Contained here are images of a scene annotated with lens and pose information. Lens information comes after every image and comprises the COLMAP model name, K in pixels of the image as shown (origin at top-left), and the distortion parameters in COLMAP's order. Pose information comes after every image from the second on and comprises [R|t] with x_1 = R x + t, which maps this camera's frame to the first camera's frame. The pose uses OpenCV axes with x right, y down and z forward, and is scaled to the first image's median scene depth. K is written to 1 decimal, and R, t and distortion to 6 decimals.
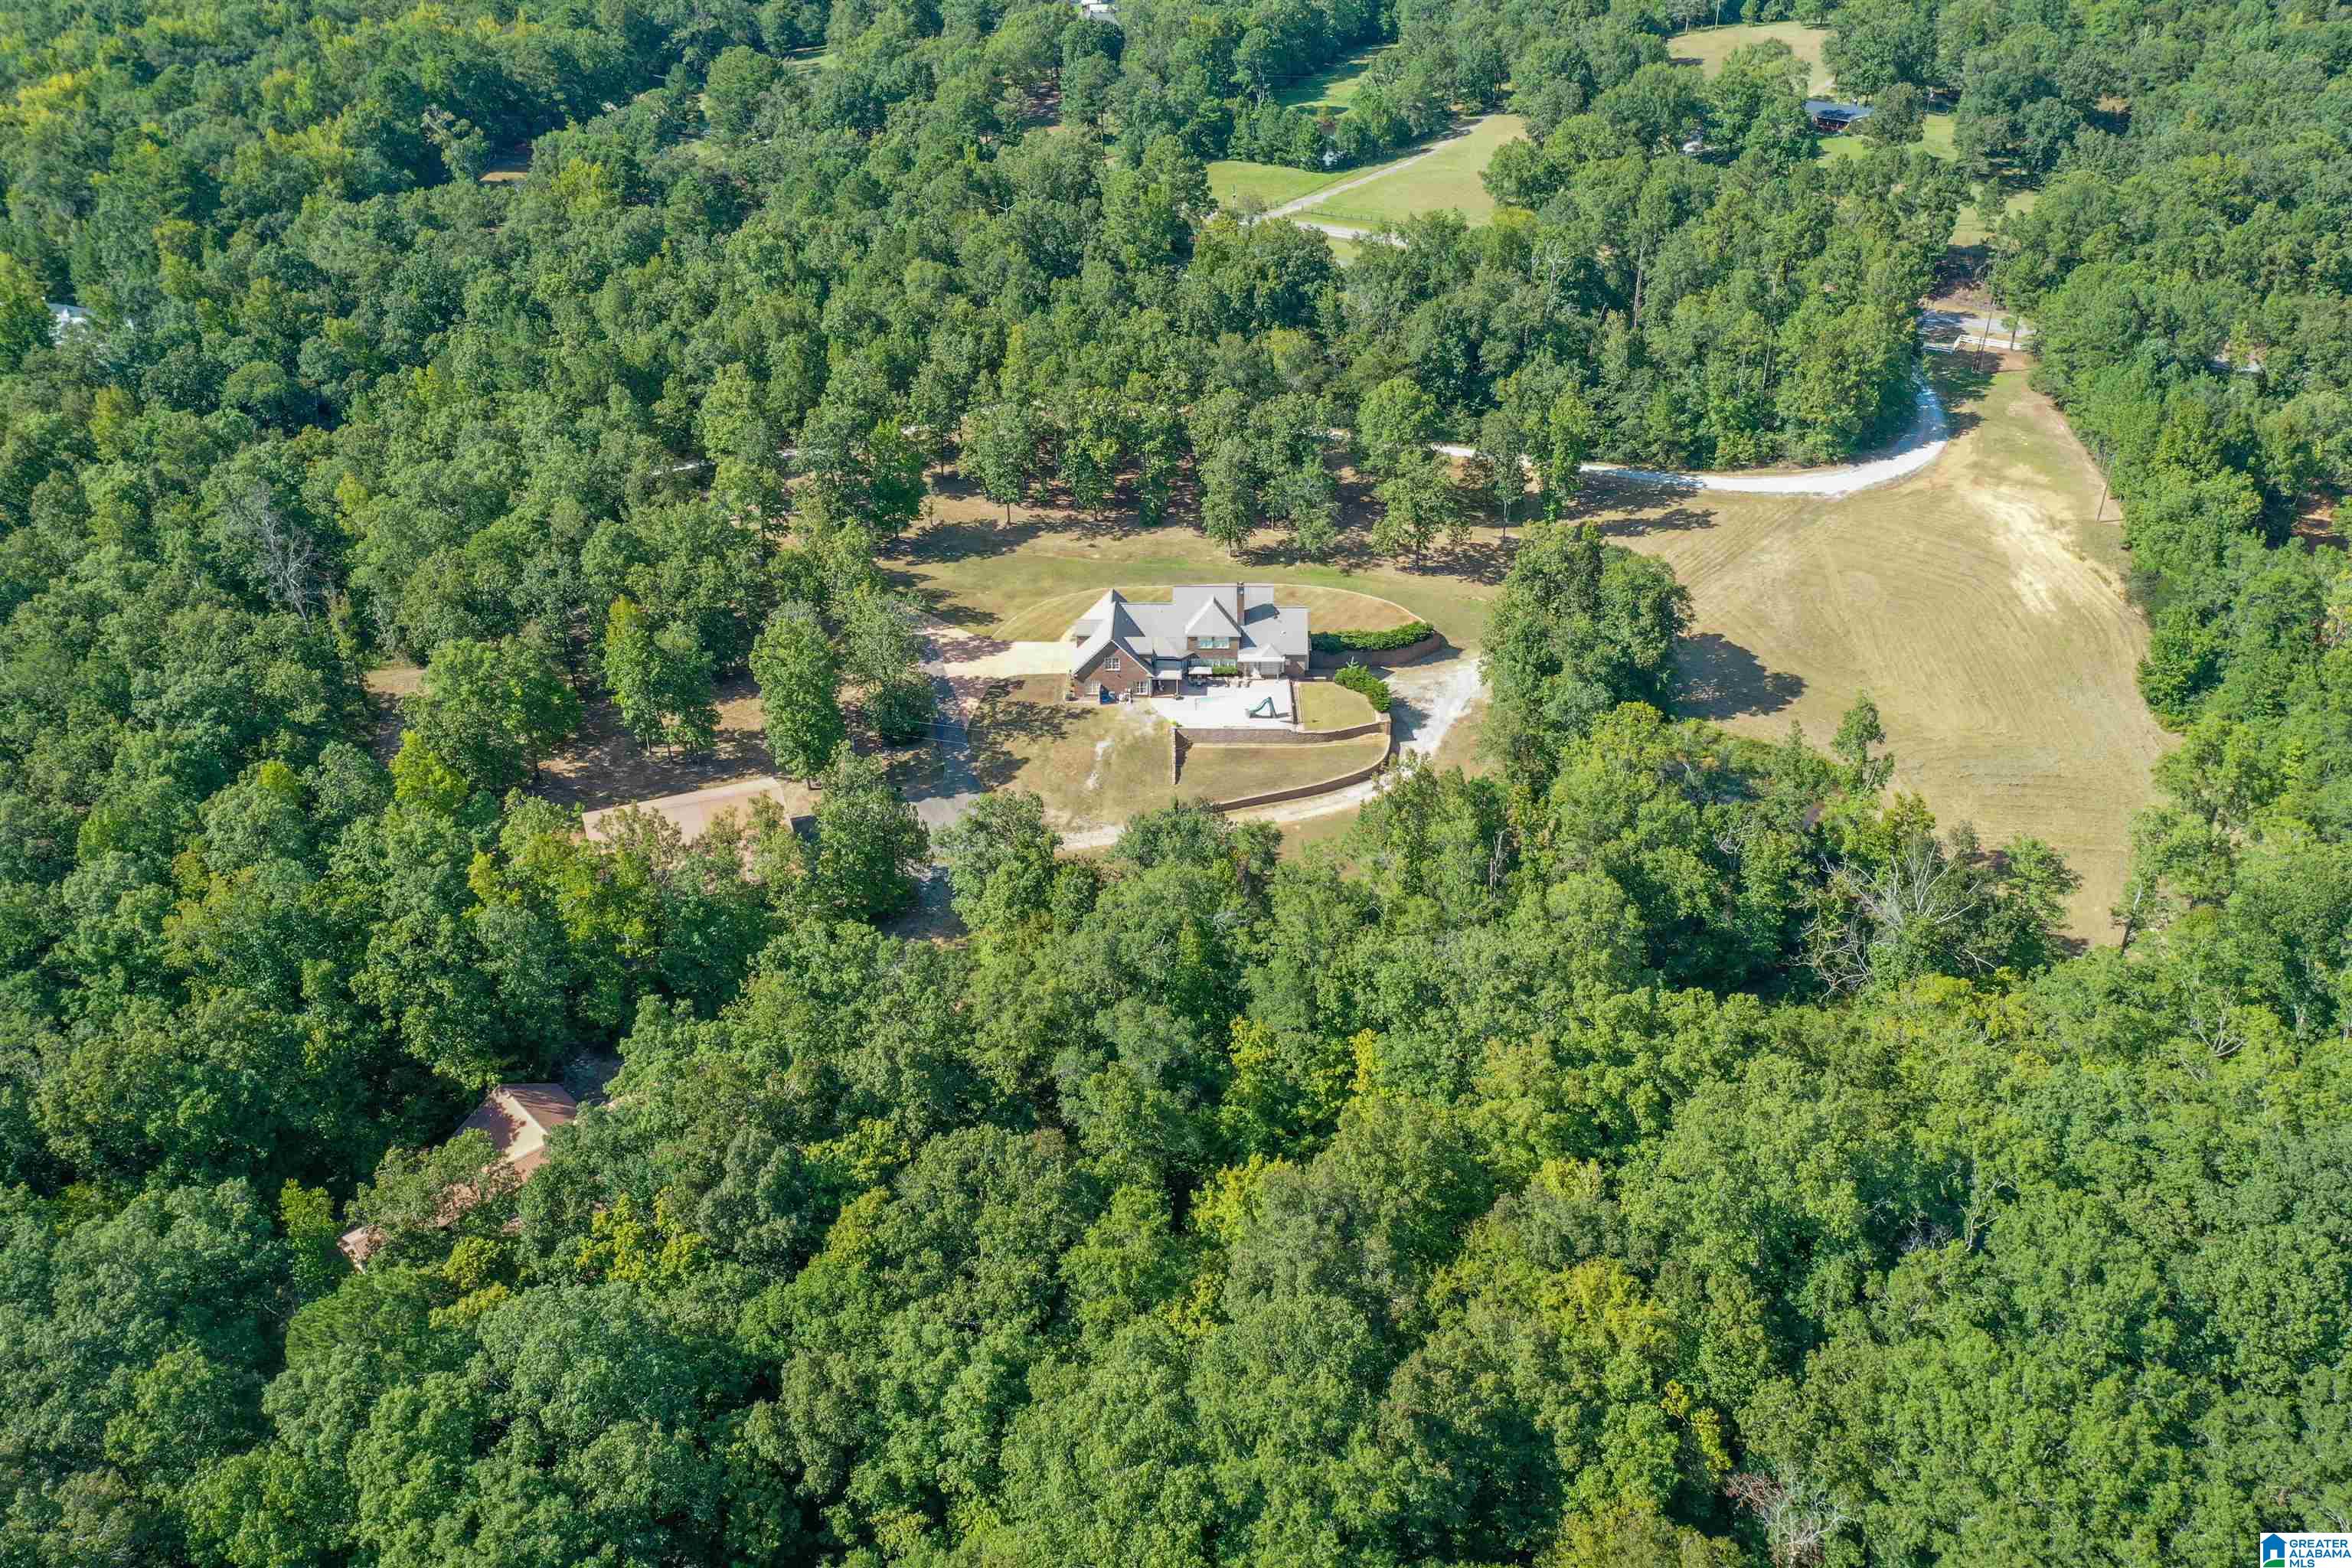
lens RADIAL K [[1851.2, 0, 1179.7], [0, 1851.2, 781.1], [0, 0, 1]] dist [0.009900, -0.002049]
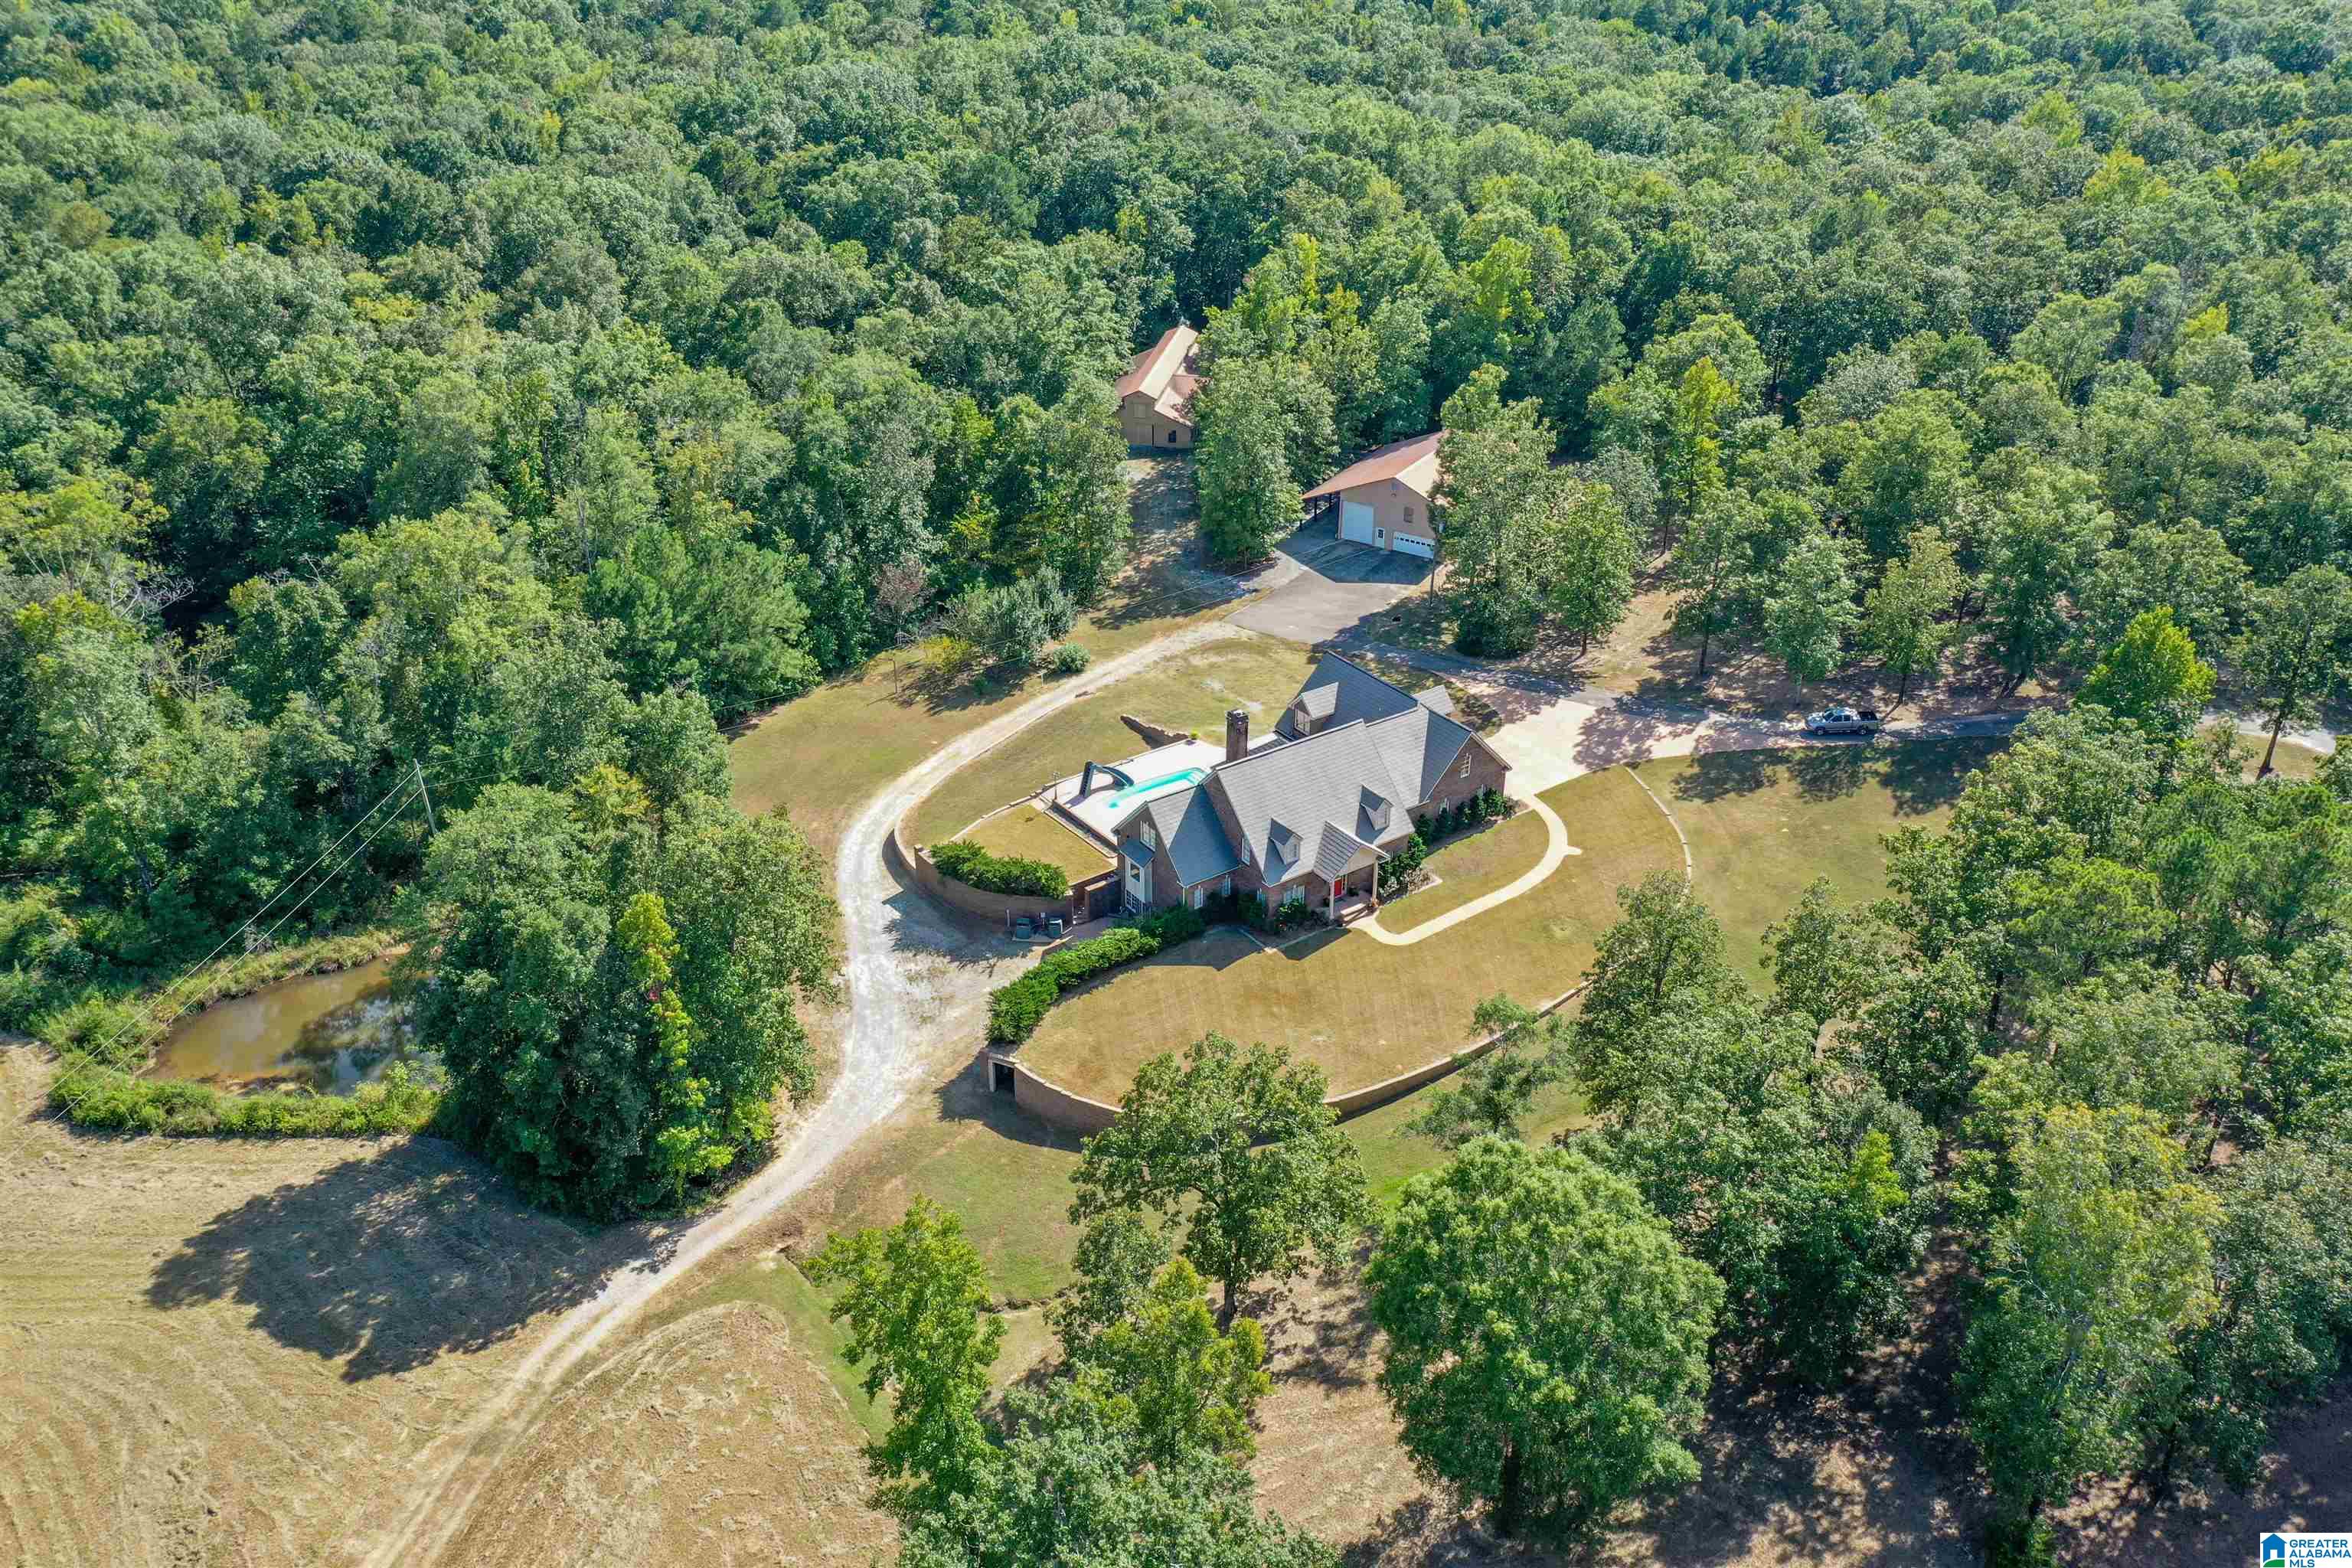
lens RADIAL K [[1851.2, 0, 1166.5], [0, 1851.2, 777.9], [0, 0, 1]] dist [0.009900, -0.002049]
pose [[-0.811204, 0.283972, -0.511184, 0.328784], [-0.298732, 0.550248, 0.779735, -0.505113], [0.502700, 0.785231, -0.361532, 1.175320]]
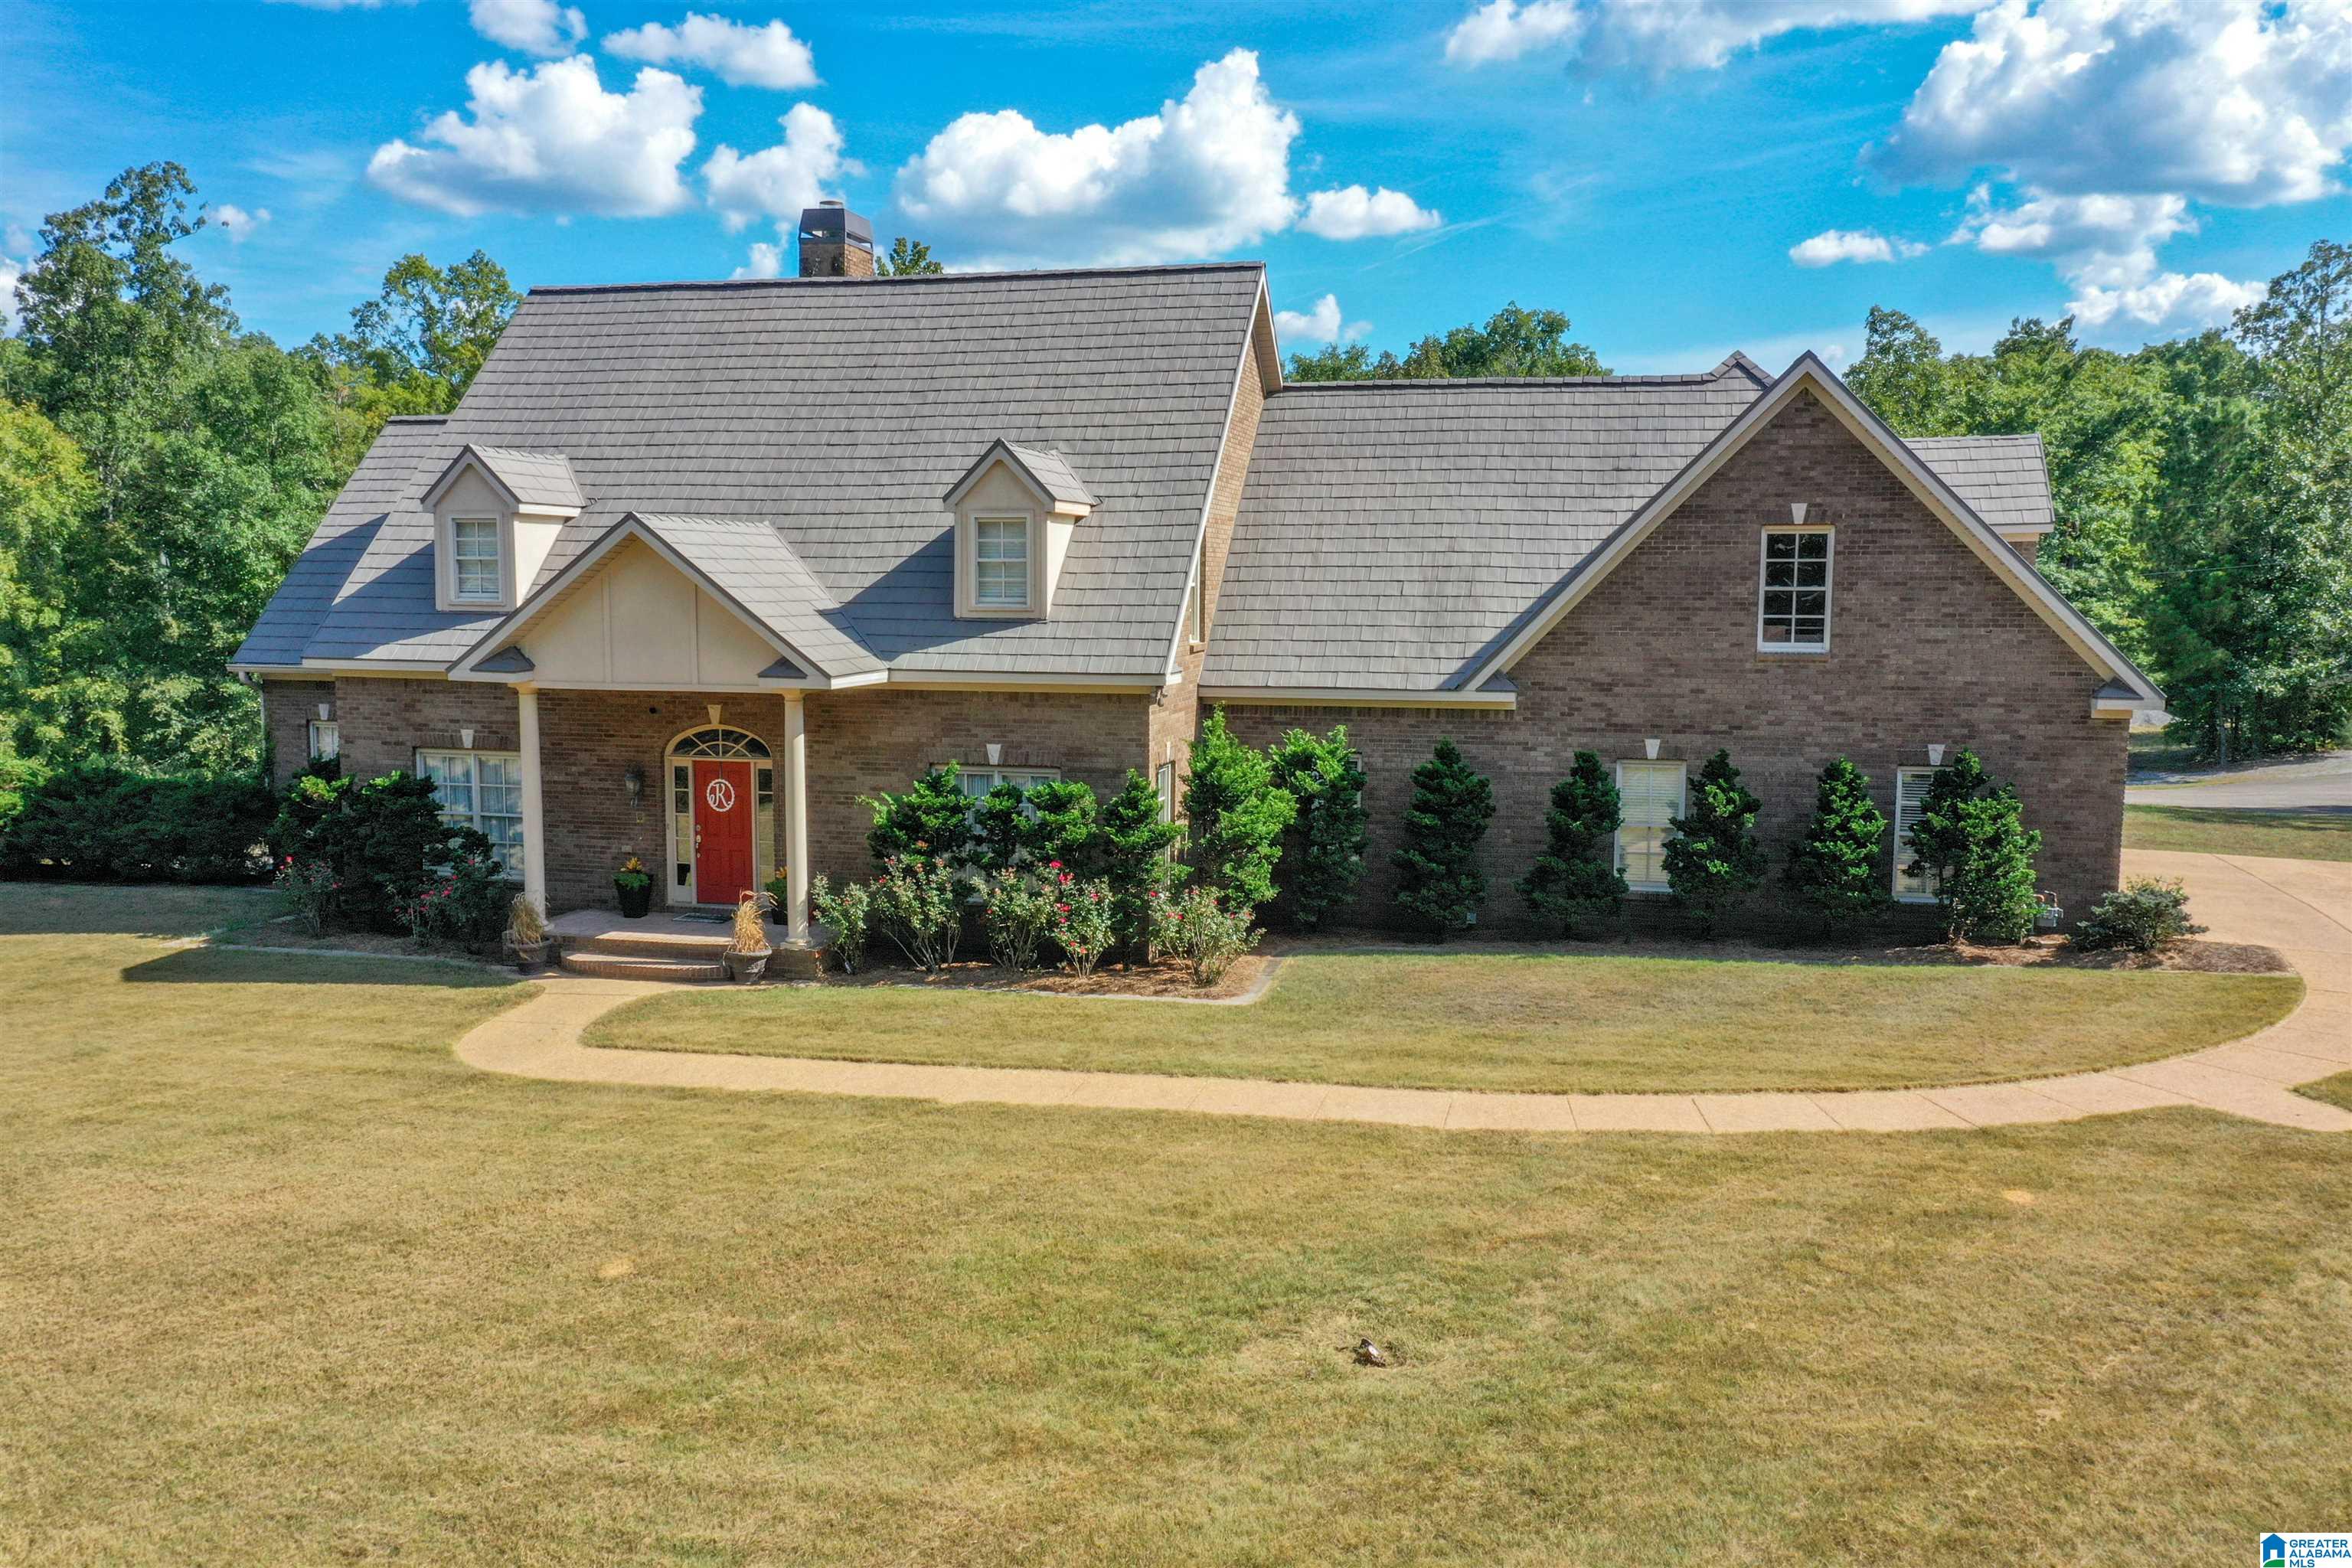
lens RADIAL K [[1851.2, 0, 1183.5], [0, 1851.2, 798.4], [0, 0, 1]] dist [0.009900, -0.002049]
pose [[-0.974602, -0.025467, 0.222491, -0.026073], [0.115274, 0.794729, 0.595918, -0.149233], [-0.191996, 0.606430, -0.771609, 1.108165]]
